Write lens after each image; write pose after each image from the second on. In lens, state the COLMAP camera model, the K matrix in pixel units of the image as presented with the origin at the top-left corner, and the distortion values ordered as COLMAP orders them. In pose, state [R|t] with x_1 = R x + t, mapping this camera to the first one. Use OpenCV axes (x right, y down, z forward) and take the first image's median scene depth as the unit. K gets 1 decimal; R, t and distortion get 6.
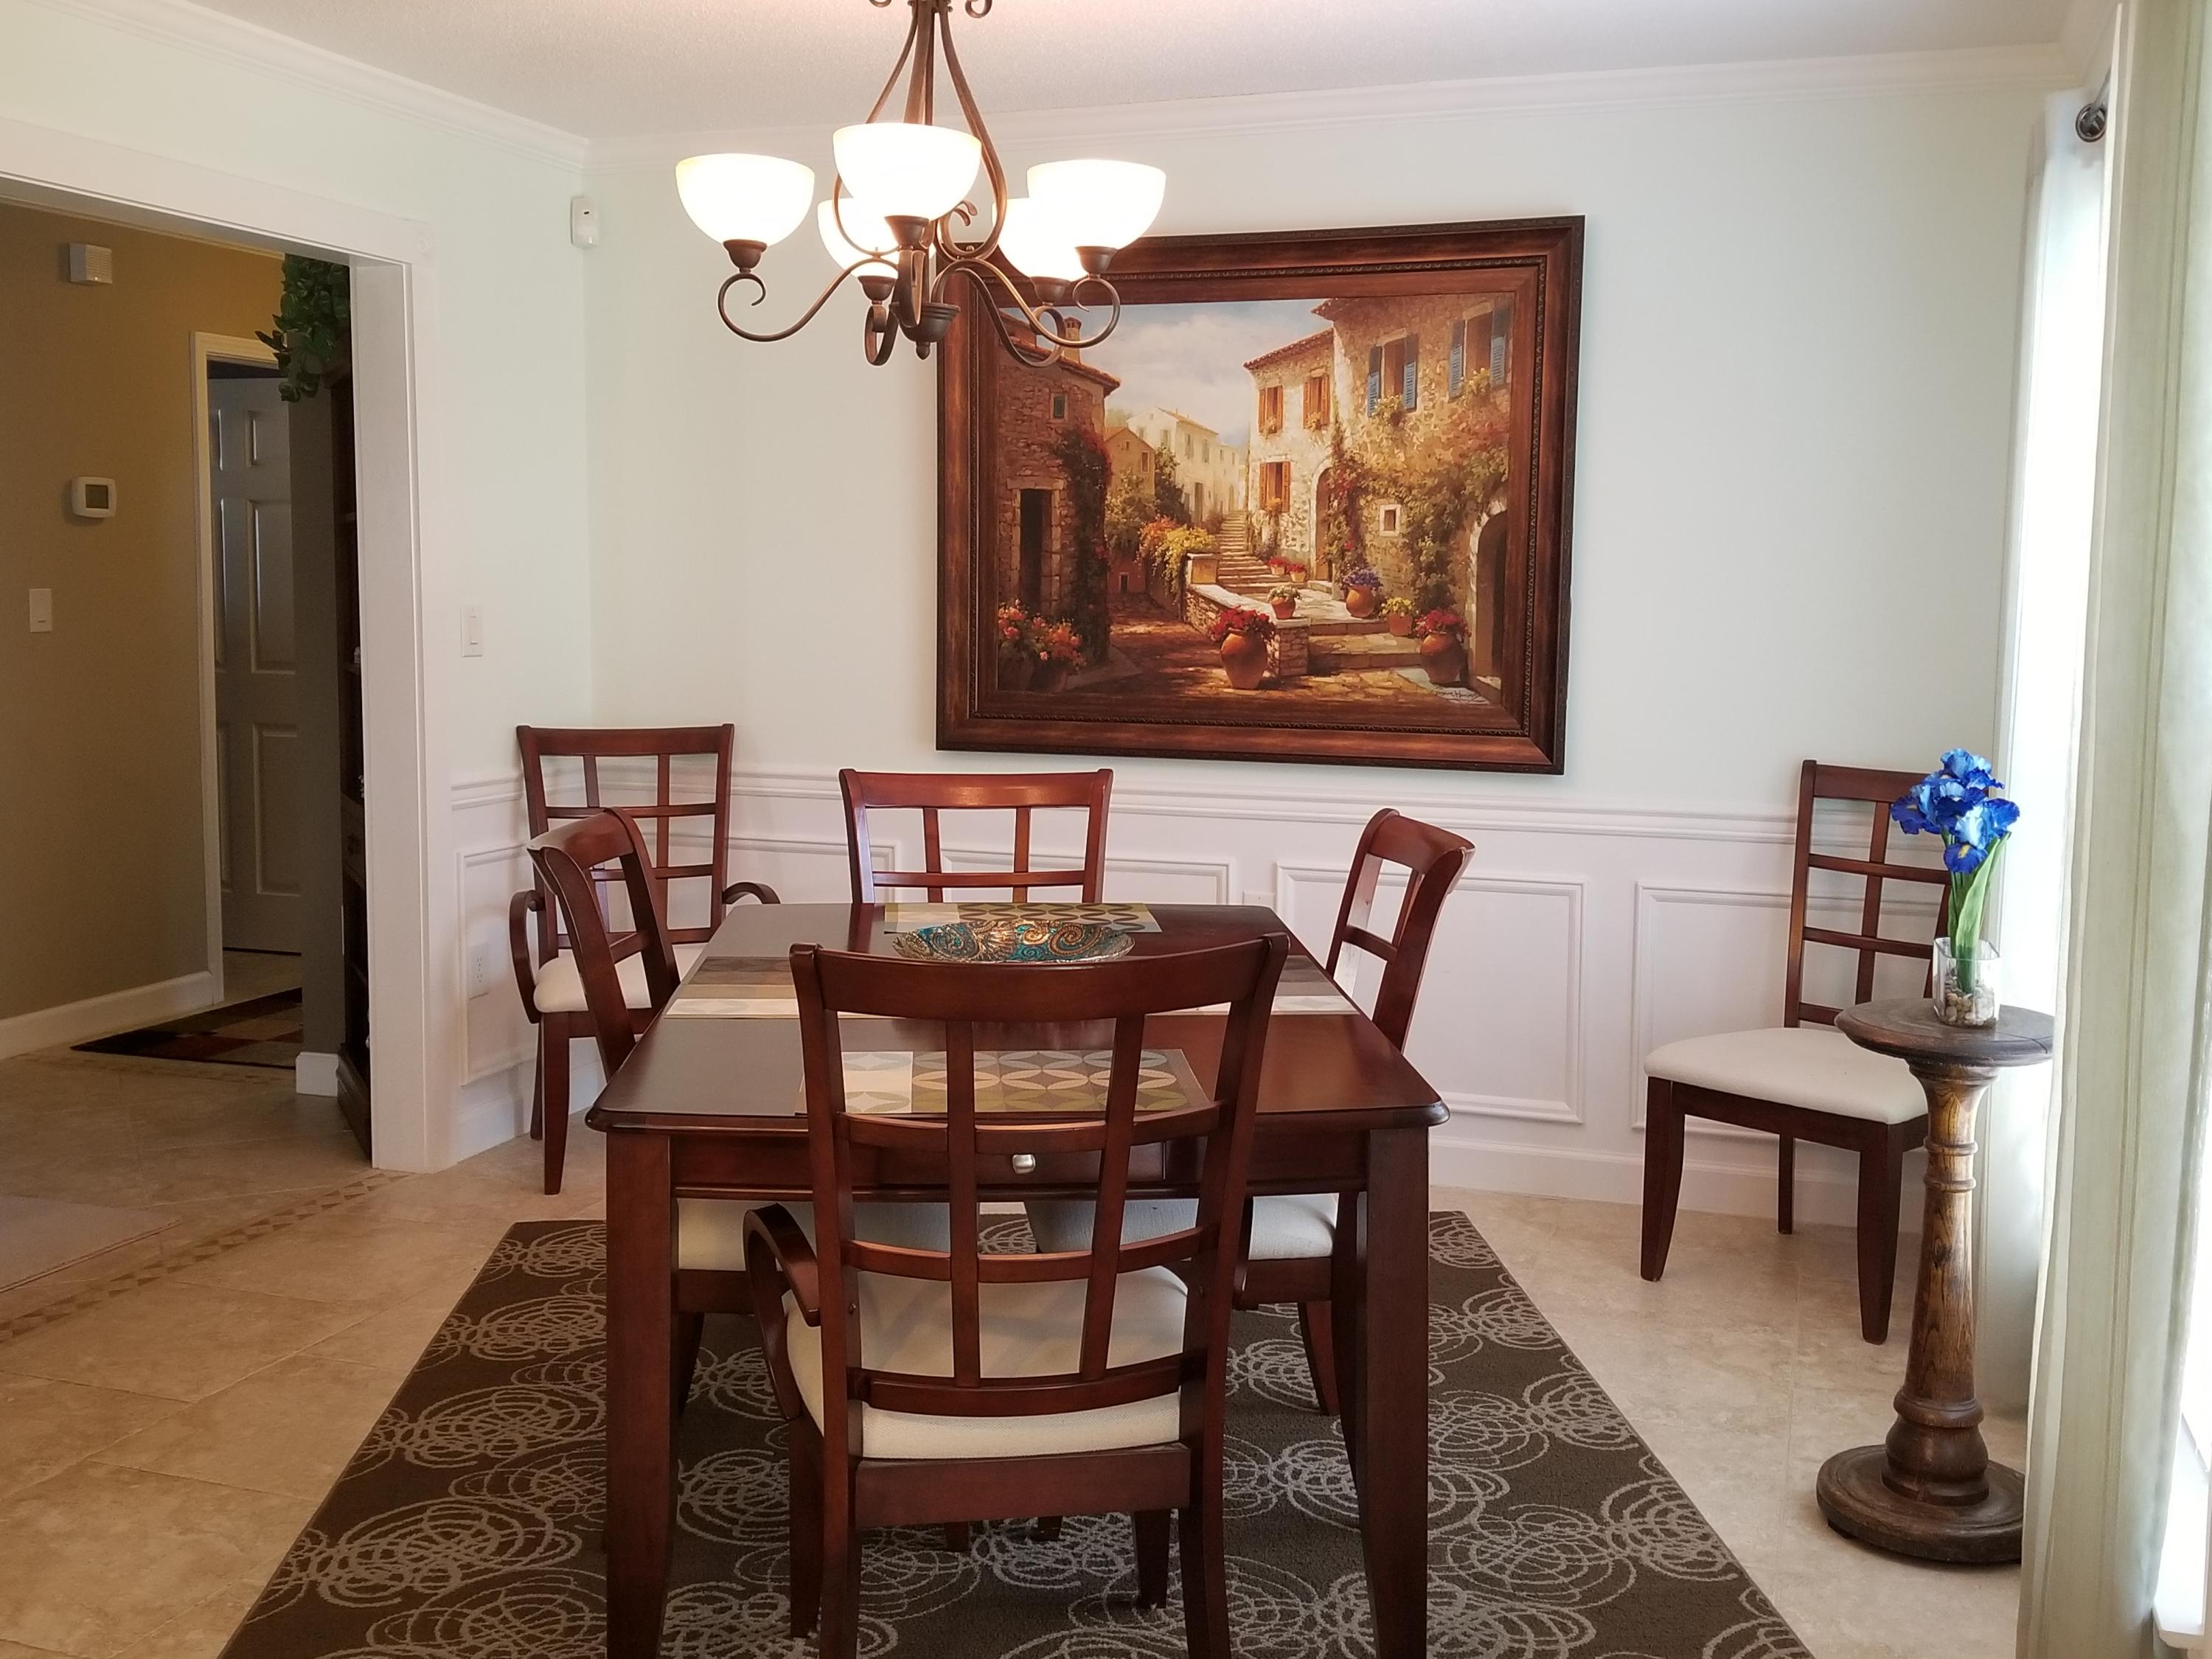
lens RADIAL K [[2218.5, 0, 1095.6], [0, 2218.5, 786.1], [0, 0, 1]] dist [0.010990, -0.025207]
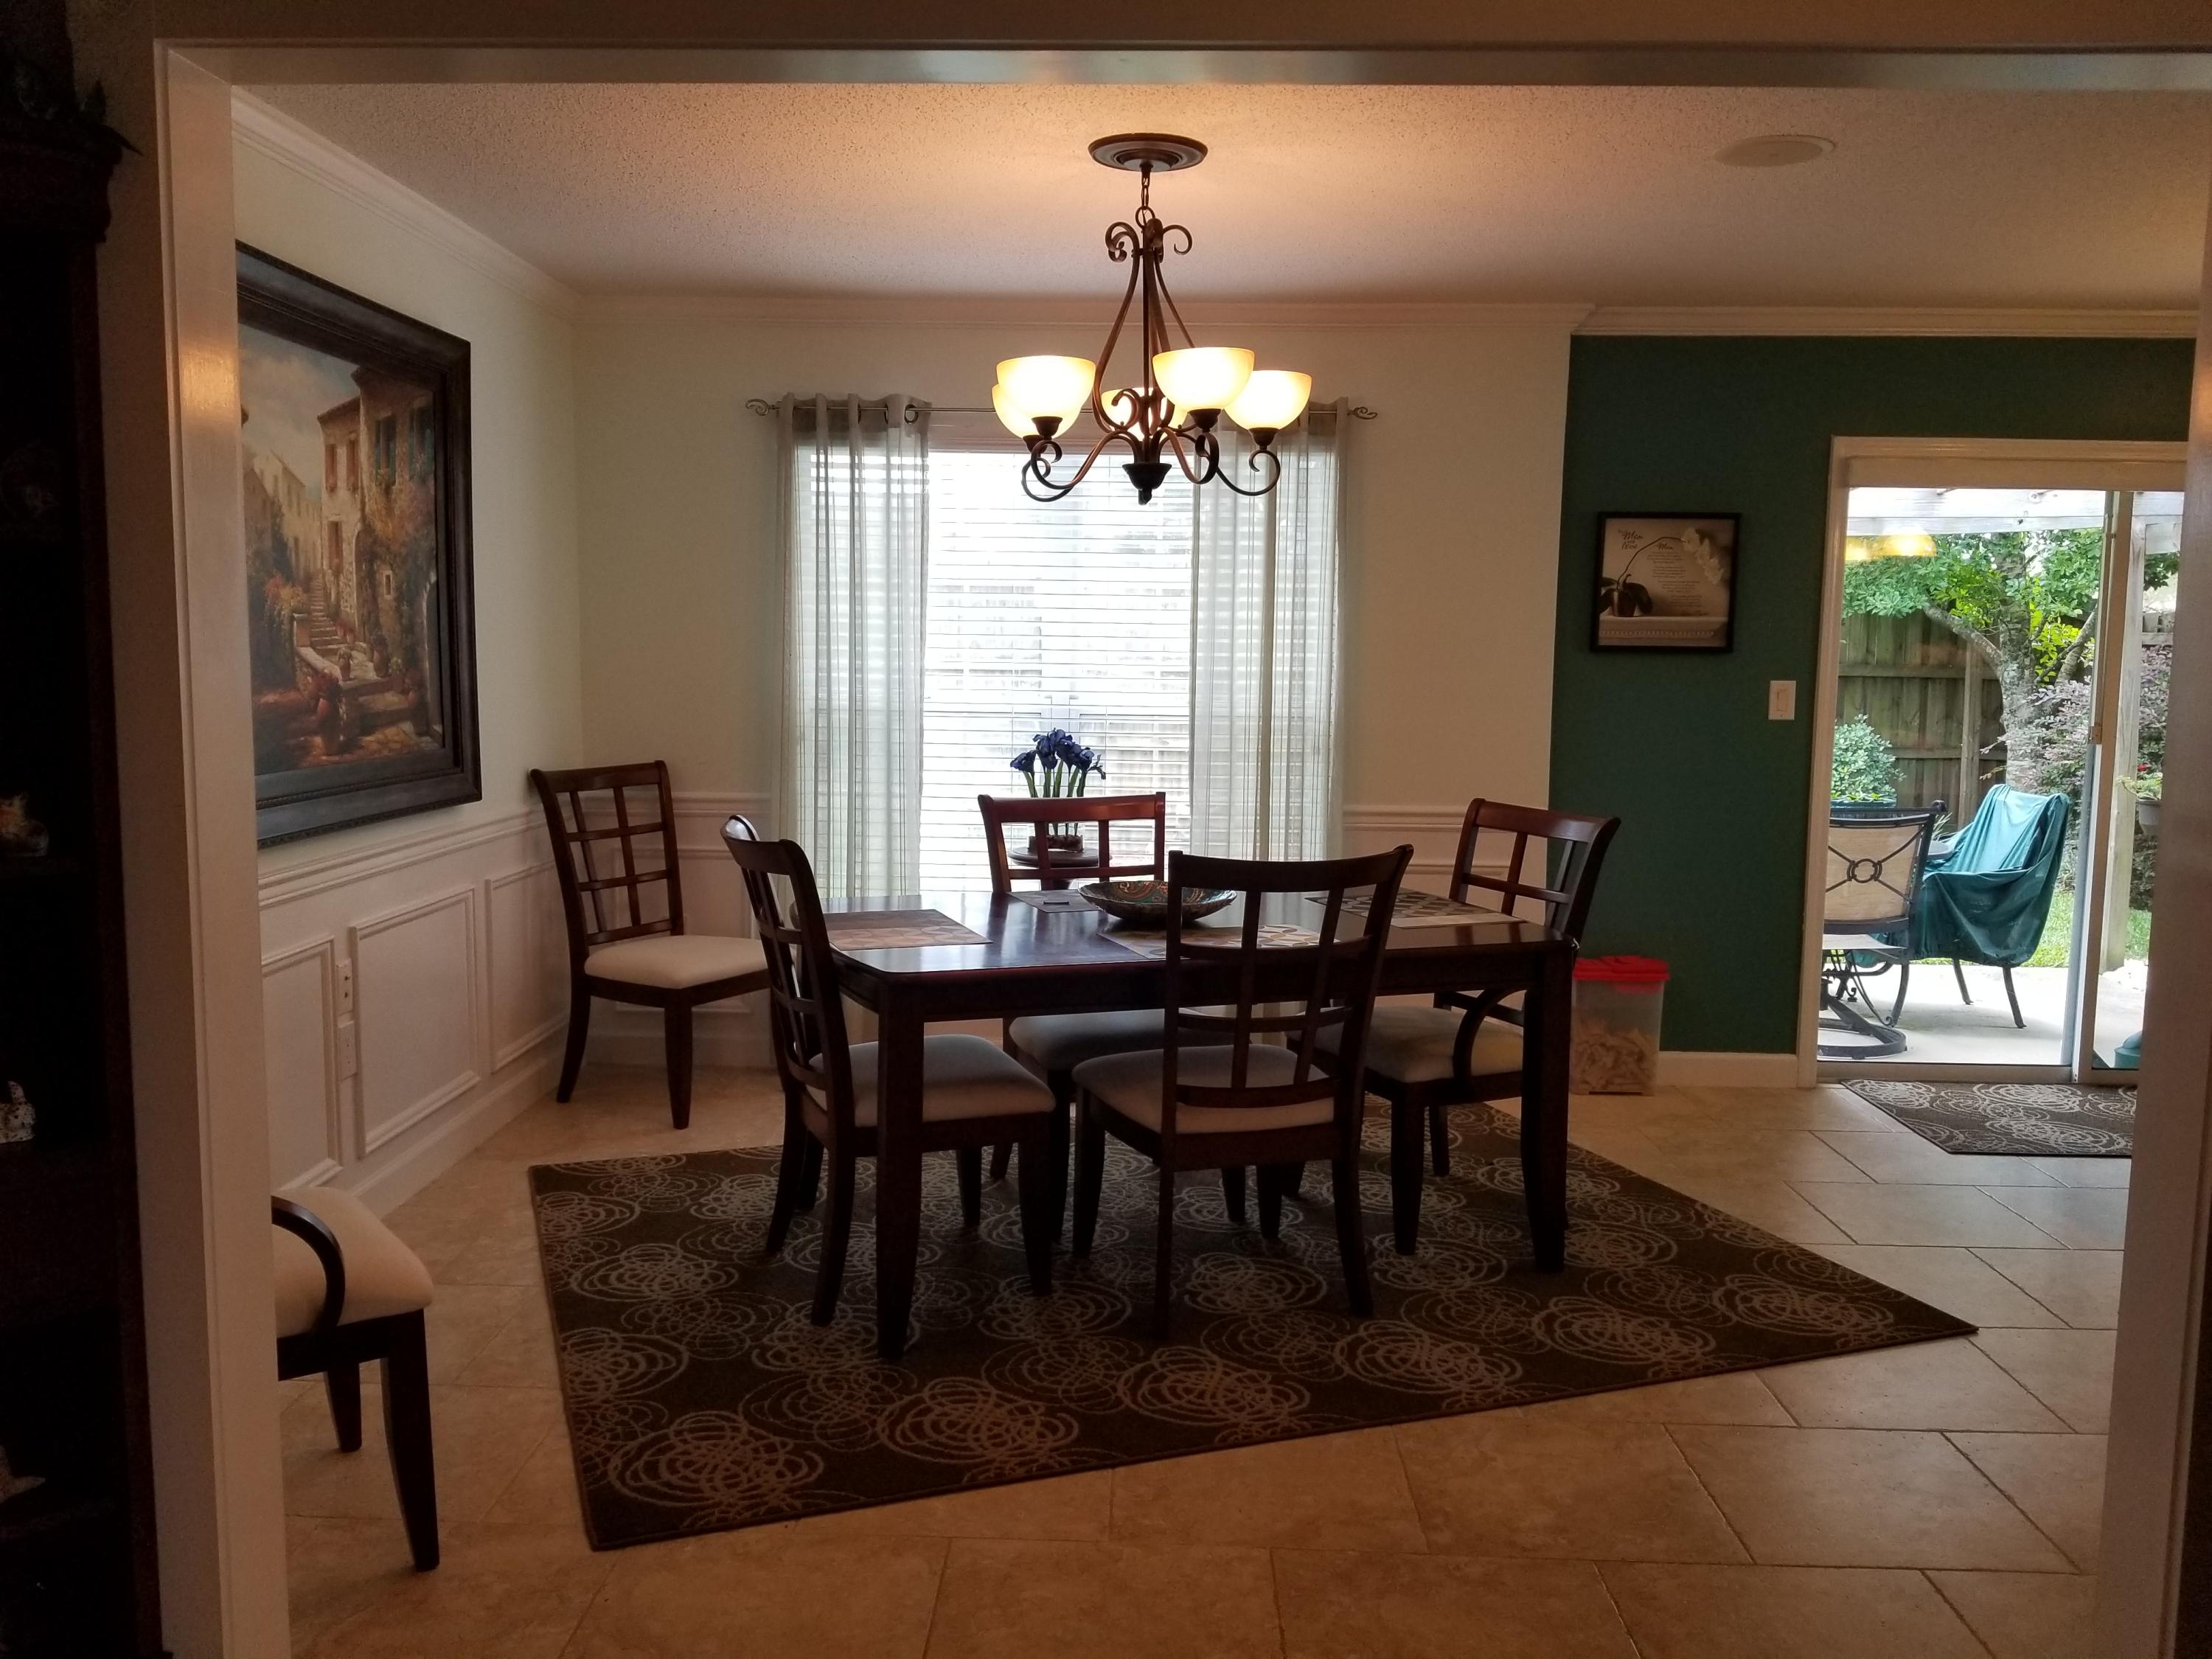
lens RADIAL K [[1727.9, 0, 1106.0], [0, 1727.9, 829.5], [0, 0, 1]] dist [0.021676, 0.000390]
pose [[-0.290410, -0.116439, 0.949792, -0.771878], [0.068523, 0.987490, 0.142012, -0.097953], [-0.954446, 0.106324, -0.278798, 0.911413]]
